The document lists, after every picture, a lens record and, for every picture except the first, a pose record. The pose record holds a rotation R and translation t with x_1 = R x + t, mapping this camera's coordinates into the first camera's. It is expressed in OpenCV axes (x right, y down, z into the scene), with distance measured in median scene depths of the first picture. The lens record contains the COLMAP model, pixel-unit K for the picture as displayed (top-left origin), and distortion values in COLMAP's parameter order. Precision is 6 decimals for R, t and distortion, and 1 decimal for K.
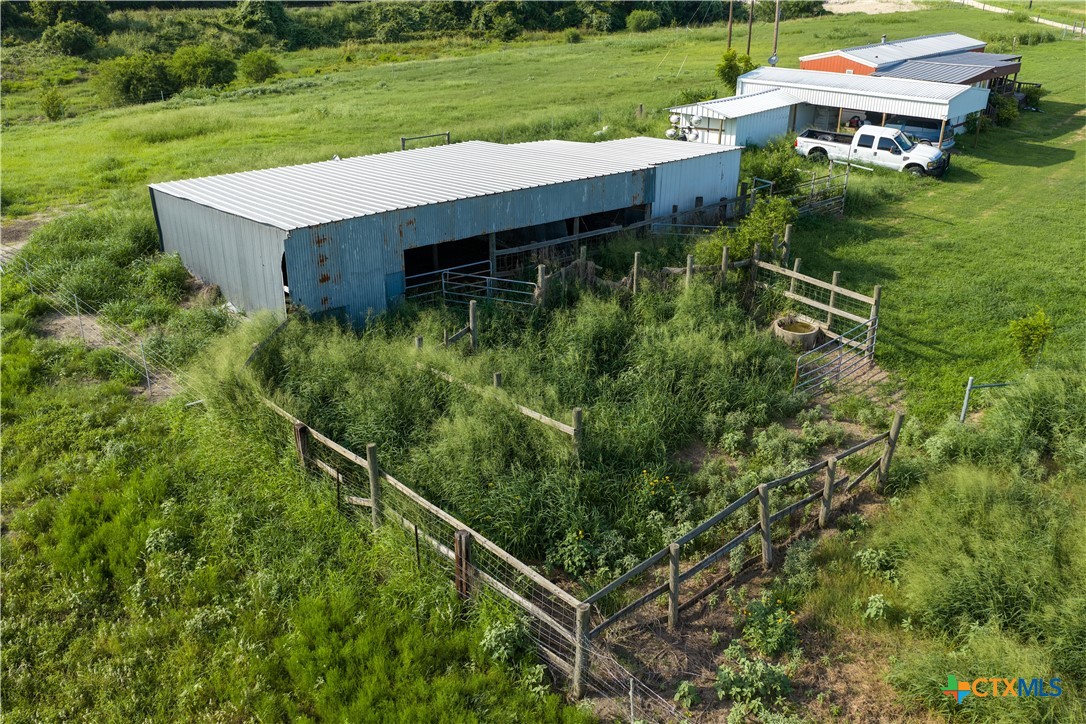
lens RADIAL K [[896.8, 0, 540.5], [0, 896.8, 360.2], [0, 0, 1]] dist [0.016318, -0.024719]
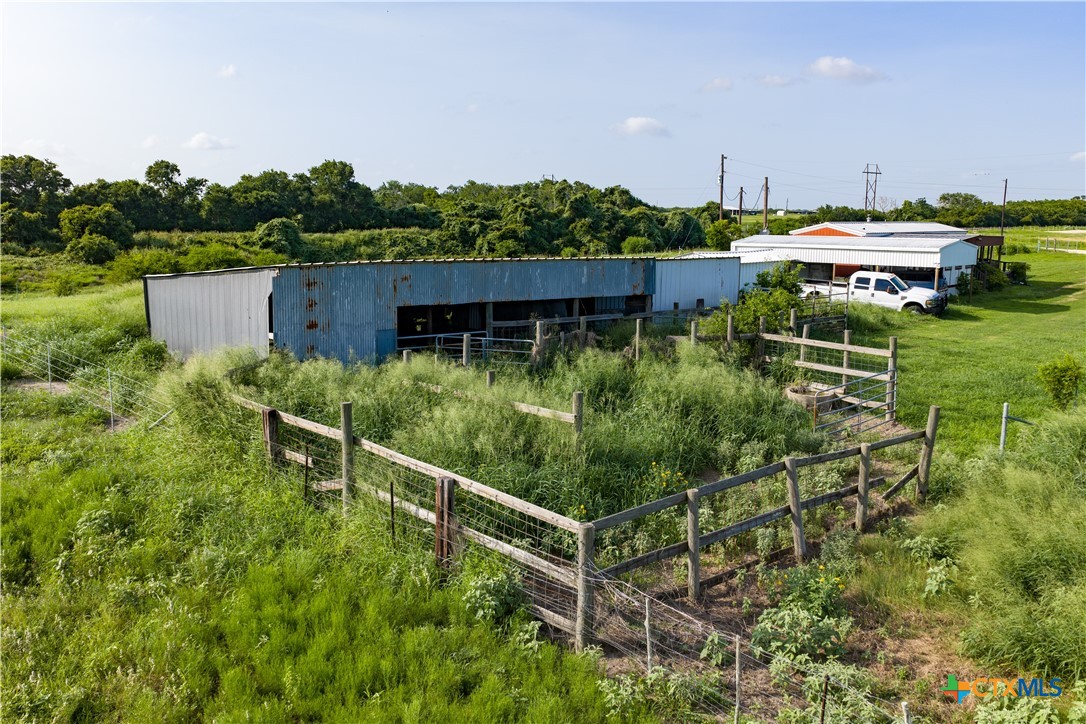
lens RADIAL K [[896.8, 0, 541.0], [0, 896.8, 363.3], [0, 0, 1]] dist [0.016318, -0.024719]
pose [[0.999976, 0.006857, 0.000812, 0.002475], [-0.006399, 0.964441, -0.264221, 0.239110], [-0.002595, 0.264209, 0.964462, 0.109116]]
